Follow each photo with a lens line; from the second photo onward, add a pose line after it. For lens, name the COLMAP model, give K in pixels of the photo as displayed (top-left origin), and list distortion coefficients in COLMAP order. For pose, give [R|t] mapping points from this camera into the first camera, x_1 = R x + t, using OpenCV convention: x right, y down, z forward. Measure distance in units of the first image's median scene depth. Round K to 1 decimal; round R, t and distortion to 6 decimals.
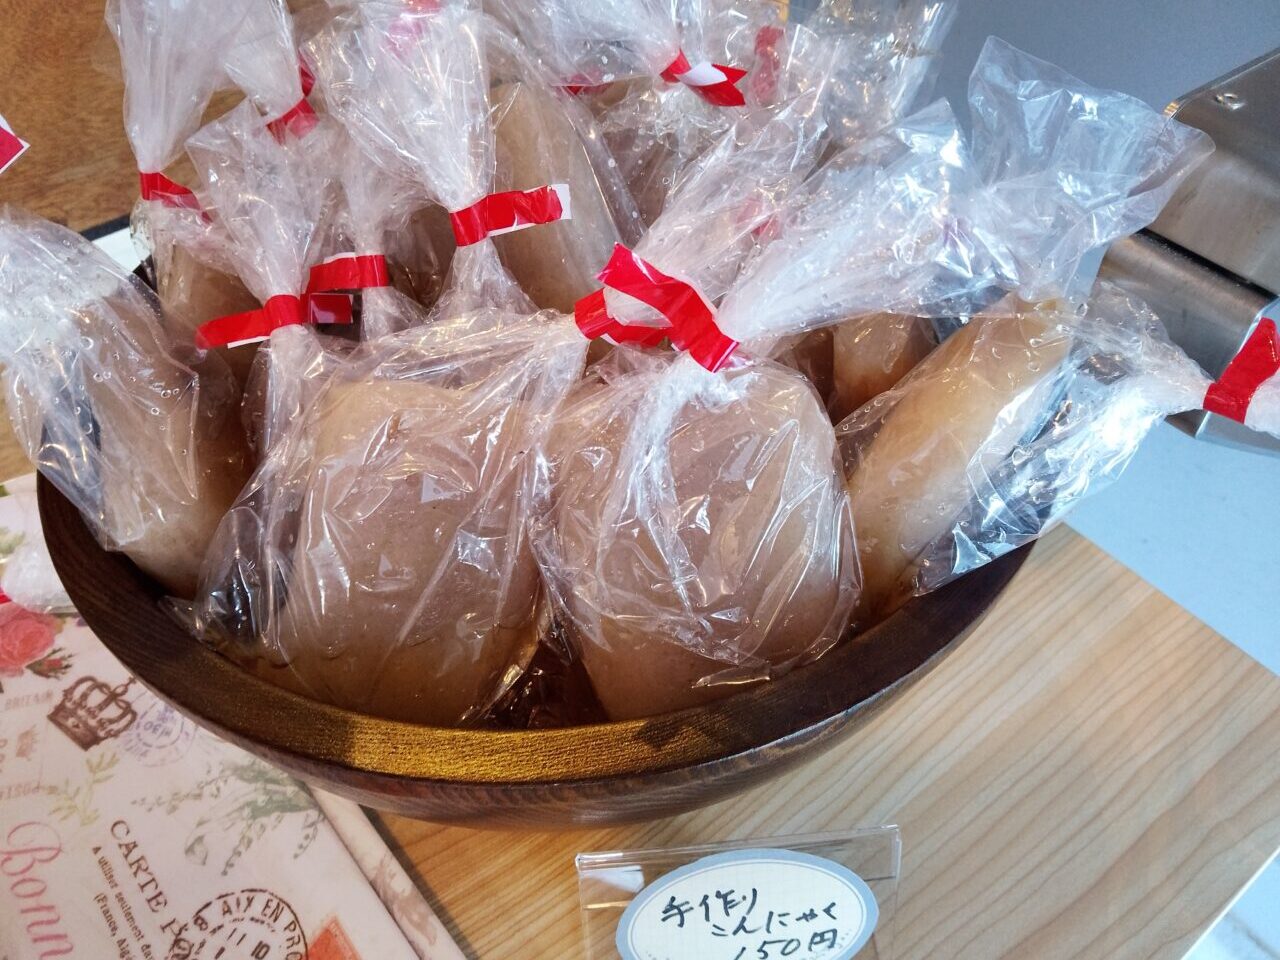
lens RADIAL K [[994.9, 0, 640.0], [0, 994.9, 480.0], [0, 0, 1]] dist [-0.014883, -0.012950]
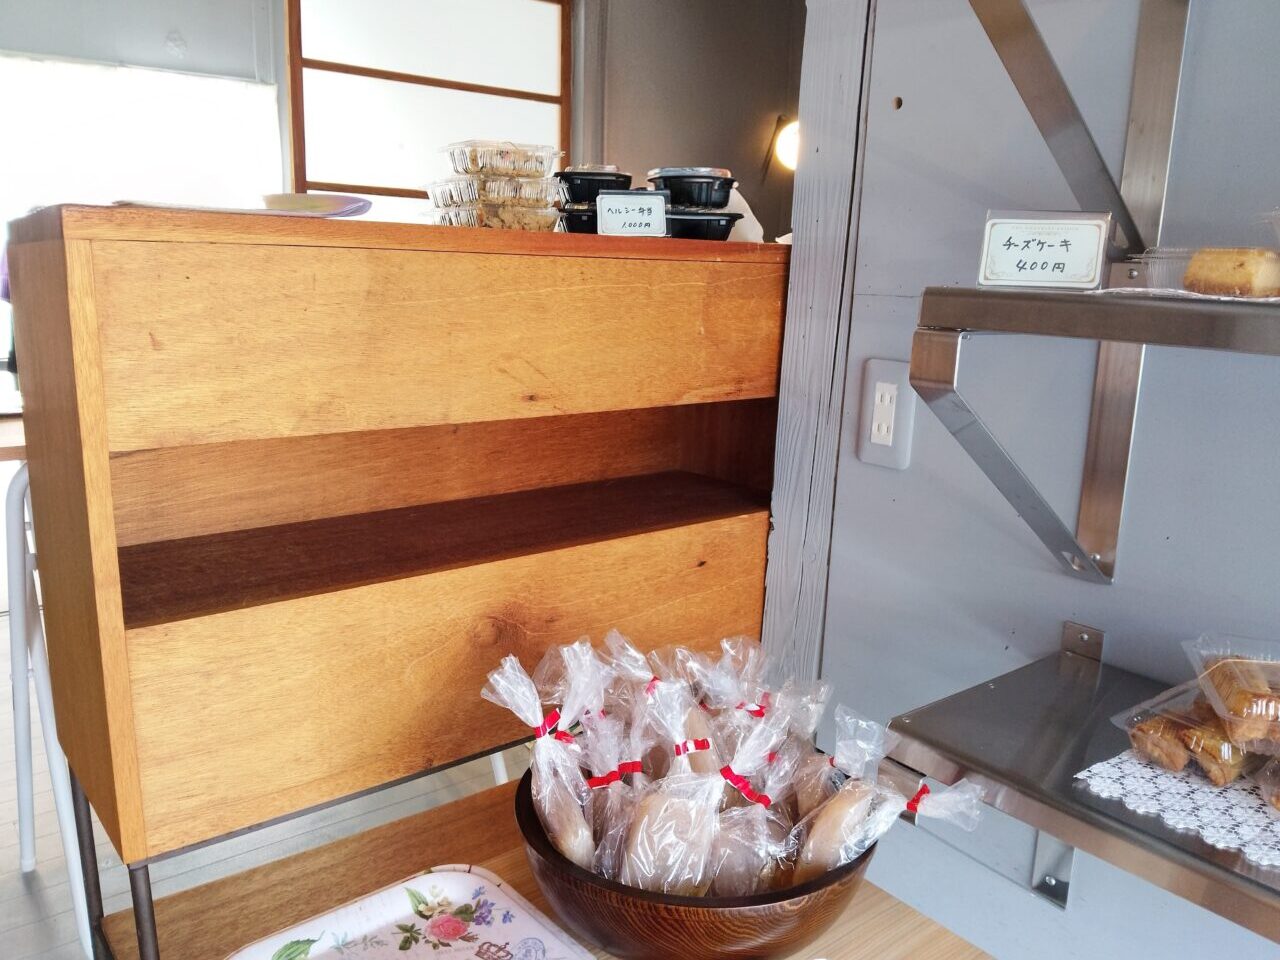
lens RADIAL K [[955.0, 0, 640.0], [0, 955.0, 480.0], [0, 0, 1]] dist [0.006108, -0.069710]
pose [[0.998030, 0.051136, 0.036339, -0.413325], [-0.020805, 0.816286, -0.577273, 0.729963], [-0.059182, 0.575380, 0.815742, -1.794366]]
